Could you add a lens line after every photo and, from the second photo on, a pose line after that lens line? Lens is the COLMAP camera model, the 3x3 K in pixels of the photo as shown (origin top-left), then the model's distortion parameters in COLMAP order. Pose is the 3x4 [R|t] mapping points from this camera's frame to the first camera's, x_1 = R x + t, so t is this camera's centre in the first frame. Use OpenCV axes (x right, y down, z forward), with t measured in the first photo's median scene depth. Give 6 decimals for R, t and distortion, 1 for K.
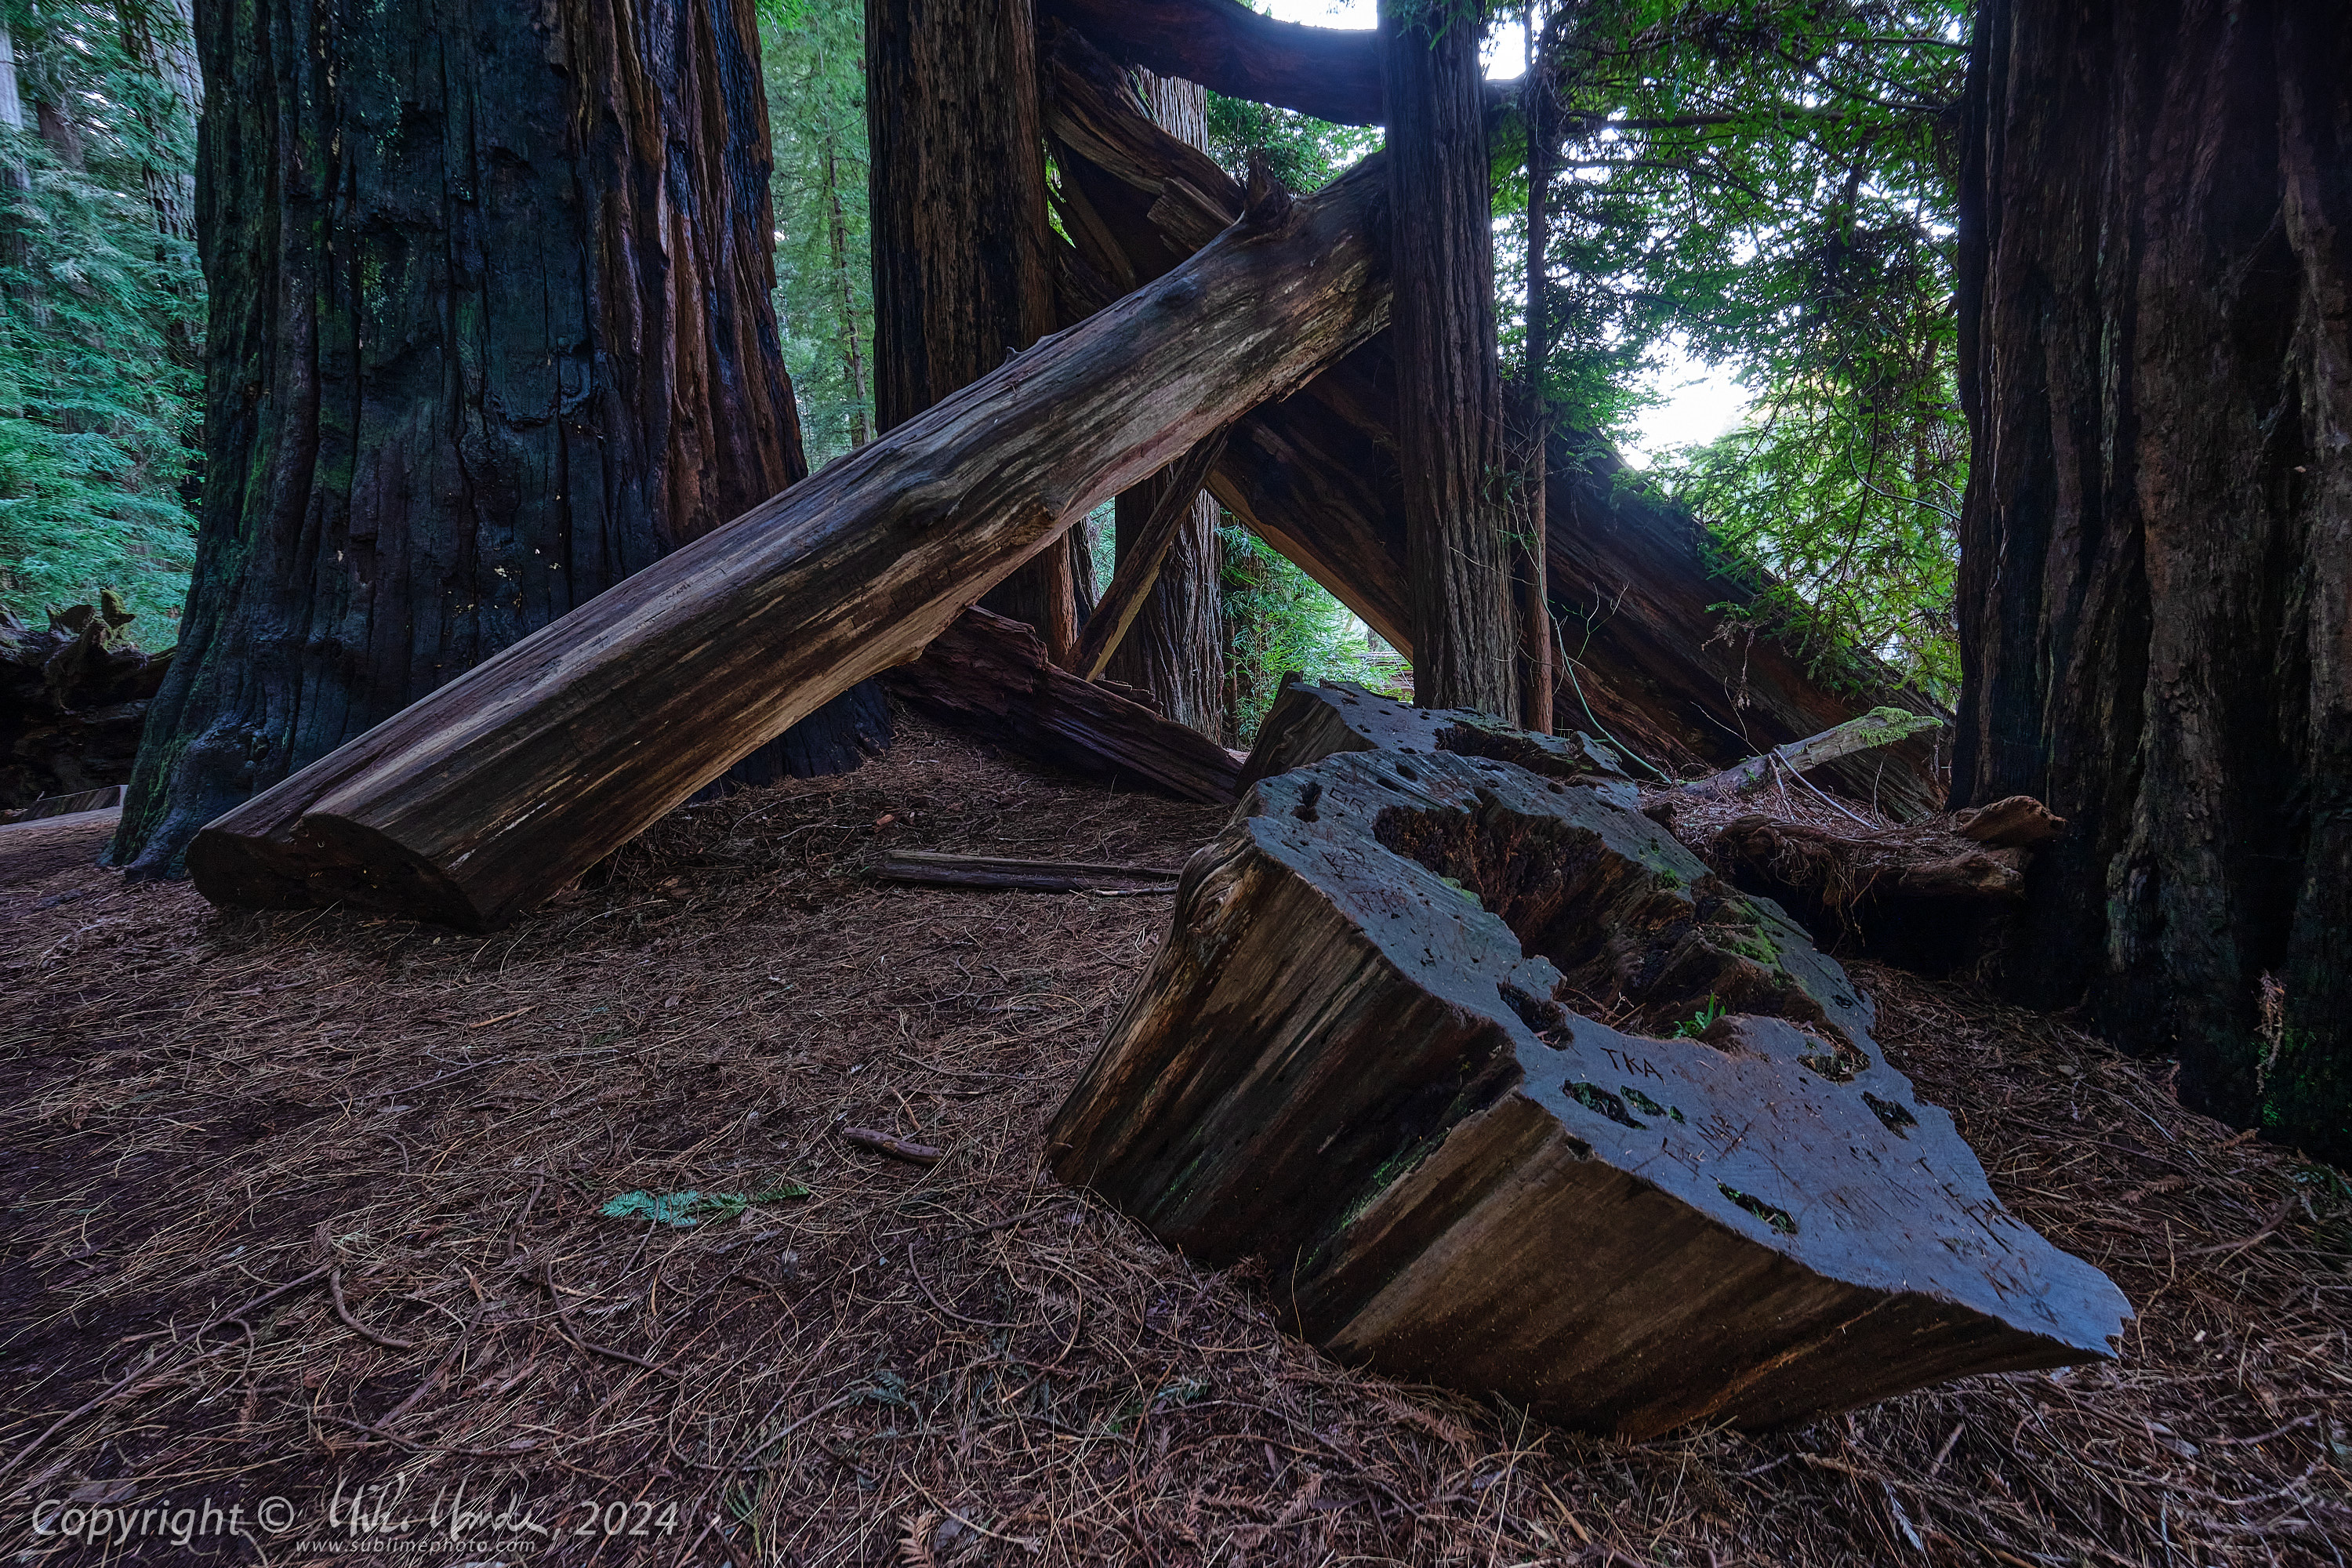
lens RADIAL K [[864.5, 0, 1178.3], [0, 864.5, 723.5], [0, 0, 1]] dist [-0.000750, -0.001868]
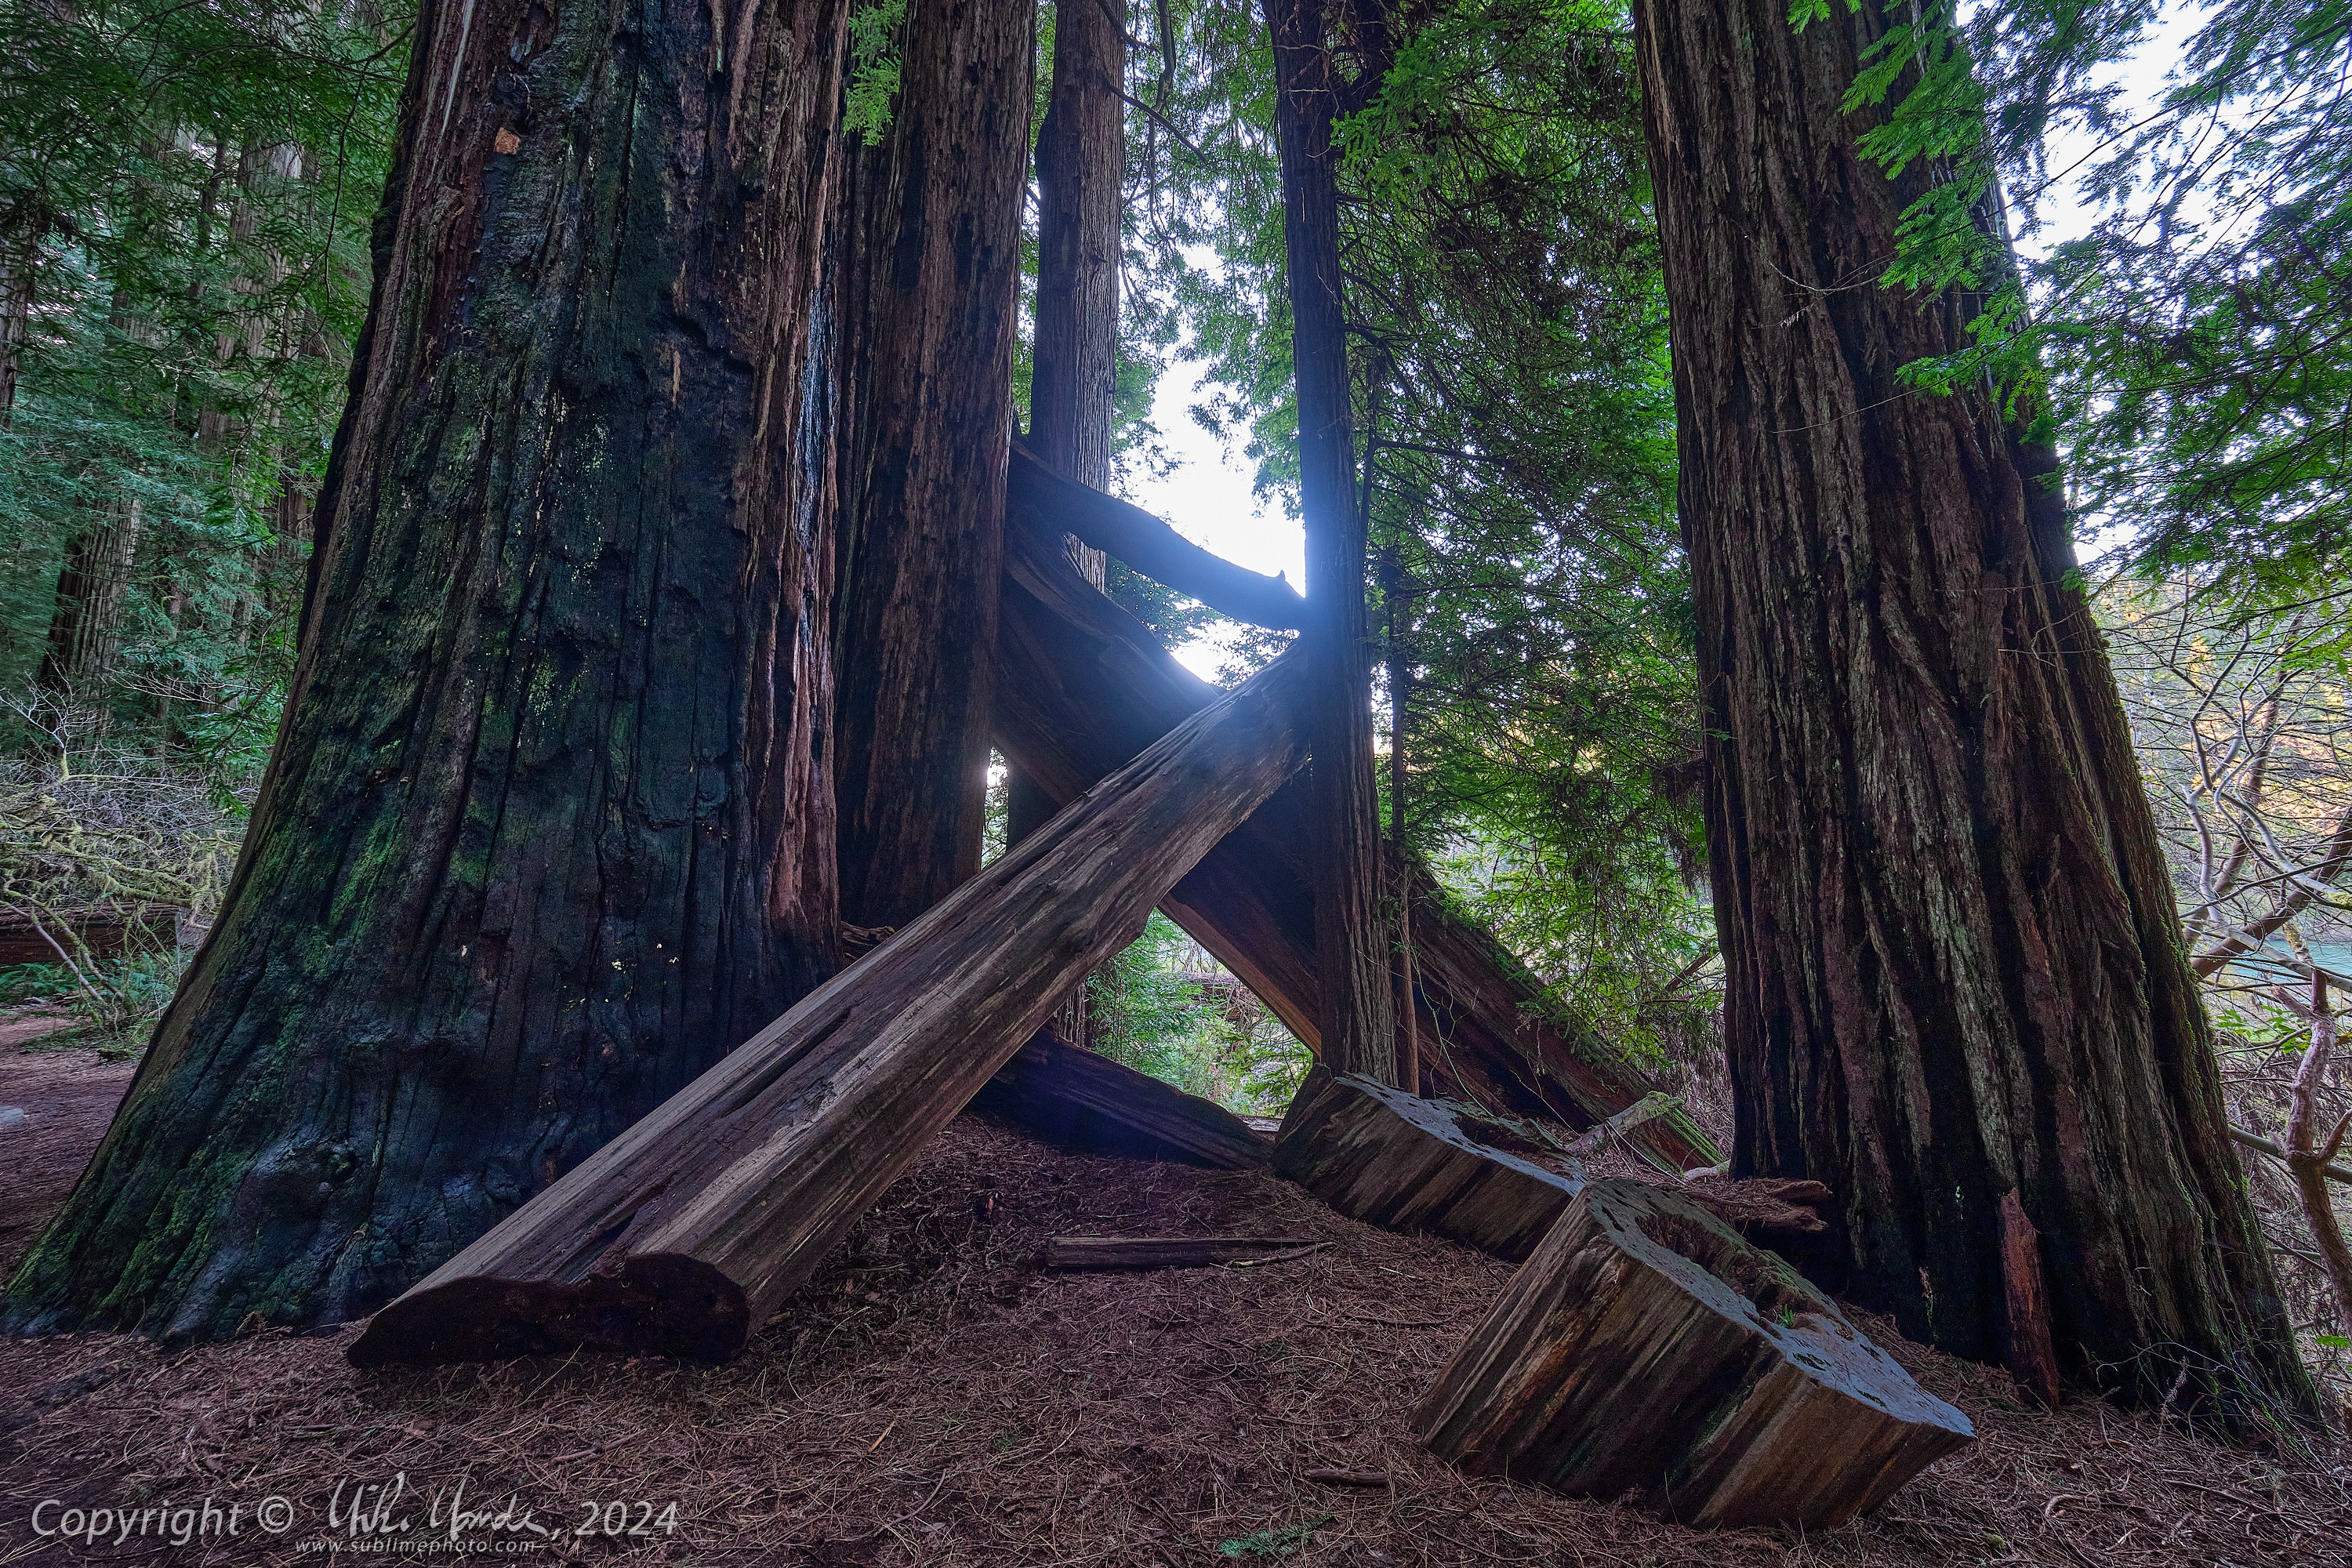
lens RADIAL K [[864.5, 0, 1194.2], [0, 864.5, 777.1], [0, 0, 1]] dist [-0.000750, -0.001868]
pose [[0.926937, 0.108695, 0.359128, -0.578958], [-0.008356, 0.962864, -0.269857, -0.126774], [-0.375123, 0.247139, 0.893423, -0.247545]]
